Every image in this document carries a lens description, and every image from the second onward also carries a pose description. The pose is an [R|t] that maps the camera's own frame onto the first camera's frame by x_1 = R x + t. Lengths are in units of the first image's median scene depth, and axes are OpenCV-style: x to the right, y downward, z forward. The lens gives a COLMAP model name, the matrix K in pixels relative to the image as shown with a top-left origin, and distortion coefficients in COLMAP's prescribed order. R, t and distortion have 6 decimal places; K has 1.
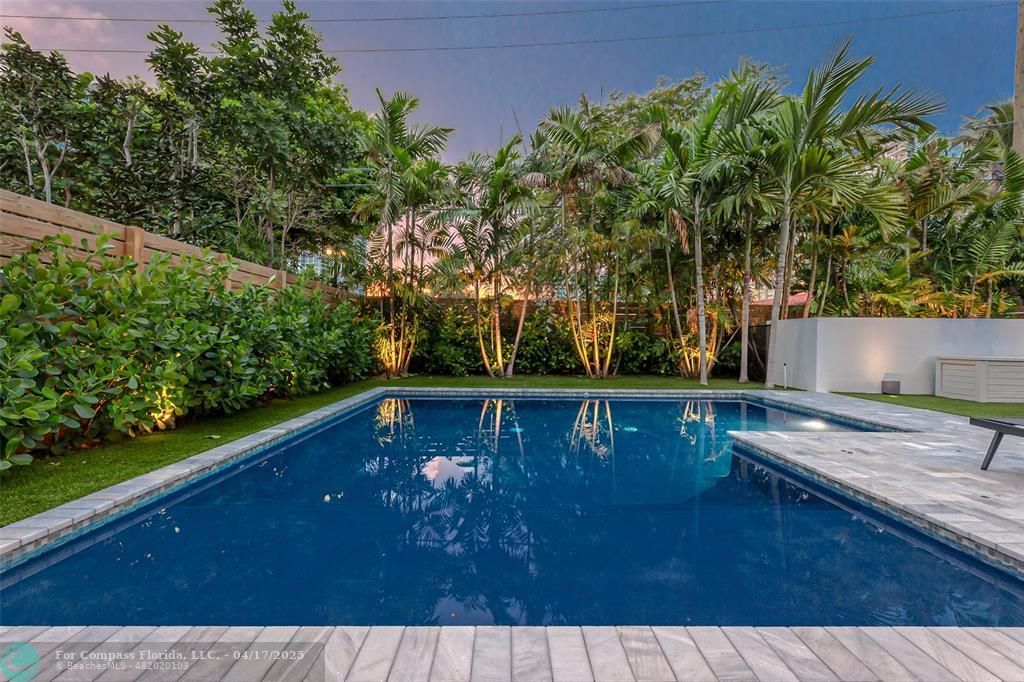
lens RADIAL K [[415.2, 0, 509.2], [0, 415.2, 338.1], [0, 0, 1]] dist [0.001837, 0.000069]
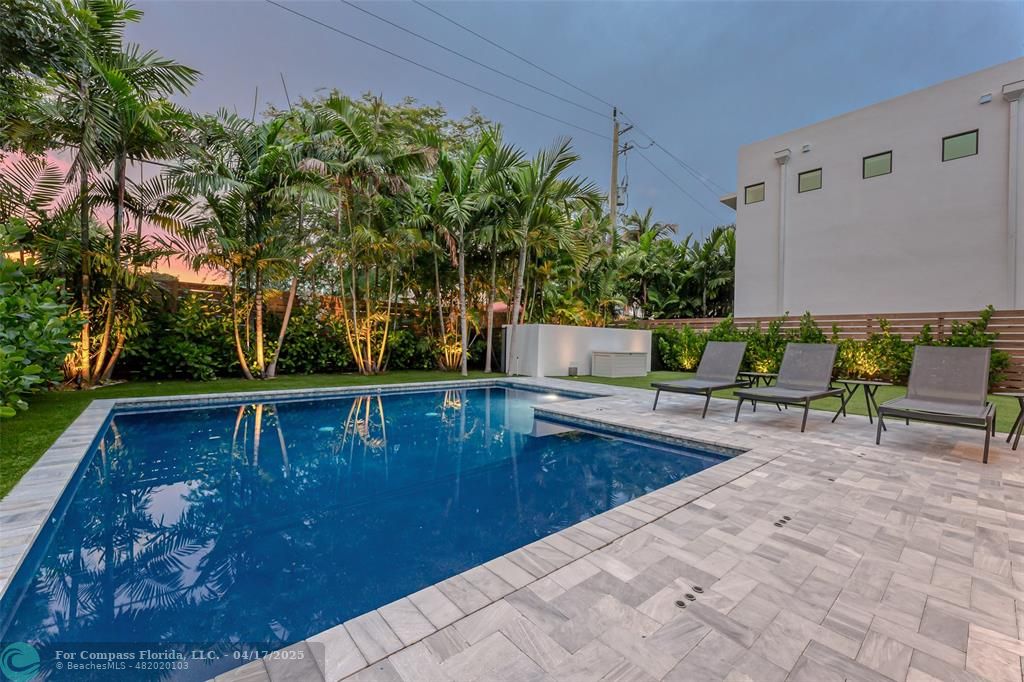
lens RADIAL K [[410.9, 0, 512.0], [0, 410.9, 341.0], [0, 0, 1]] dist [-0.000034, 0.000075]
pose [[0.759631, 0.007516, 0.650311, -0.184520], [-0.017102, 0.999818, 0.008421, -0.001700], [-0.650130, -0.017519, 0.759621, -0.001726]]
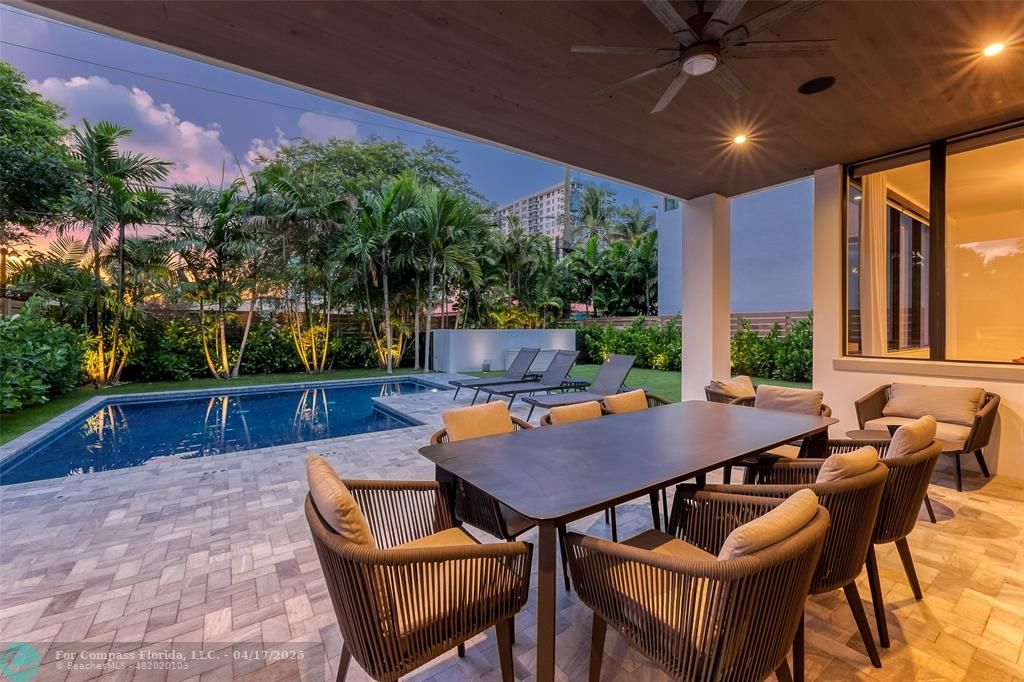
lens RADIAL K [[416.8, 0, 512.2], [0, 416.8, 328.7], [0, 0, 1]] dist [0.000147, 0.000188]
pose [[0.825704, -0.011311, 0.563990, -0.016510], [0.008796, 0.999936, 0.007176, -0.050590], [-0.564034, -0.000965, 0.825751, -0.452752]]
